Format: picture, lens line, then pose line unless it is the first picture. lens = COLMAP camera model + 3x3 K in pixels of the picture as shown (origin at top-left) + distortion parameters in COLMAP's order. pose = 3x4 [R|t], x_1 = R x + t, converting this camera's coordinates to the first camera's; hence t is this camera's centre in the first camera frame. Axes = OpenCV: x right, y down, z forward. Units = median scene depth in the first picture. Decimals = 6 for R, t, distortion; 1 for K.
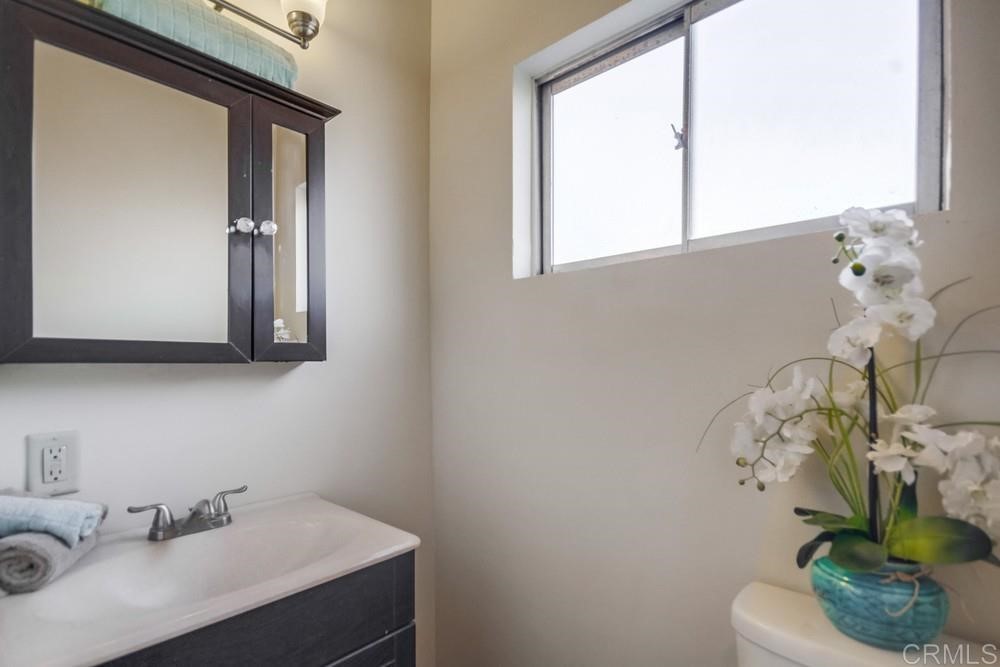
lens RADIAL K [[494.1, 0, 475.9], [0, 494.1, 361.0], [0, 0, 1]] dist [0.038144, -0.017469]
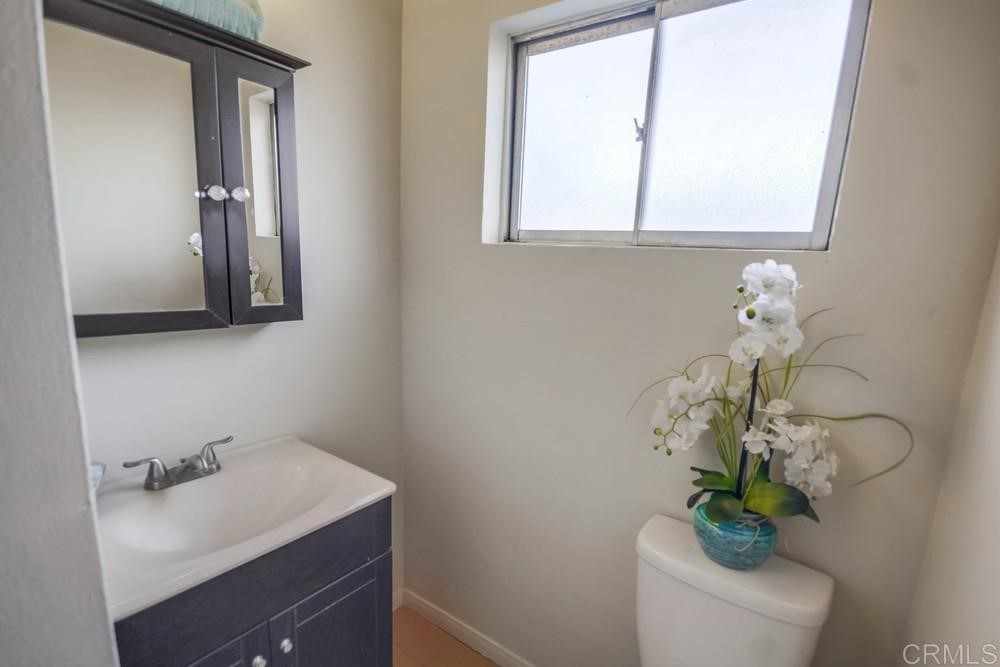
lens RADIAL K [[493.8, 0, 505.2], [0, 493.8, 355.8], [0, 0, 1]] dist [0.007014, 0.001253]
pose [[0.989680, 0.019476, 0.141963, -0.031826], [-0.047242, 0.979677, 0.194938, -0.201850], [-0.135281, -0.199633, 0.970487, -0.121079]]
